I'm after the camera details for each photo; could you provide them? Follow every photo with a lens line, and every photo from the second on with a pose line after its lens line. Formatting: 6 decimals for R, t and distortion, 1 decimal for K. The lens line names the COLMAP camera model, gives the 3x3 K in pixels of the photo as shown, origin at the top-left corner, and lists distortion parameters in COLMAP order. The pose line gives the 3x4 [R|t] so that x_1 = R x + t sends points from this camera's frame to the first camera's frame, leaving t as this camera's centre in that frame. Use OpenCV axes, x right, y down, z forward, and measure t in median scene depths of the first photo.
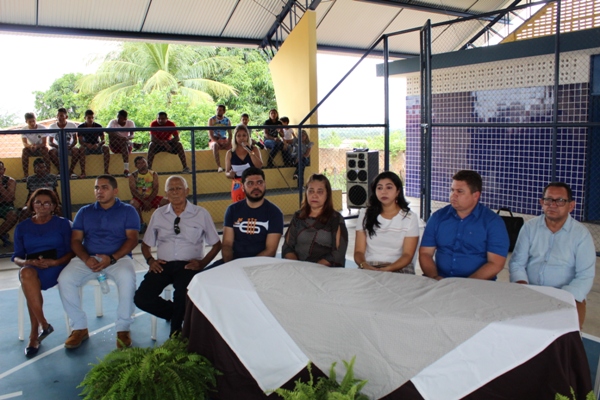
lens RADIAL K [[538.7, 0, 297.4], [0, 538.7, 200.7], [0, 0, 1]] dist [-0.145561, 0.099025]
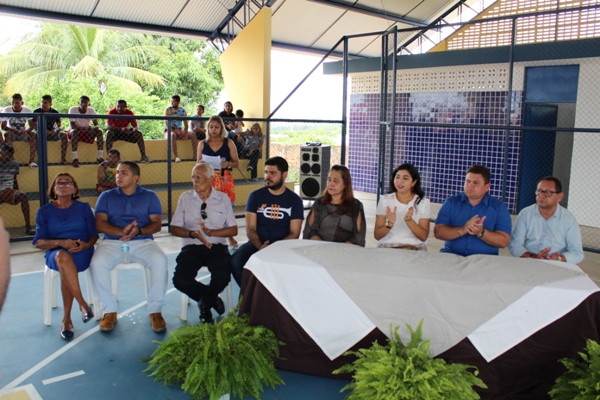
lens RADIAL K [[538.7, 0, 302.2], [0, 538.7, 201.5], [0, 0, 1]] dist [-0.145561, 0.099025]
pose [[0.982060, 0.012212, 0.188173, -0.141042], [-0.014589, 0.999830, 0.011250, 0.008030], [-0.188004, -0.013793, 0.982071, -0.040470]]
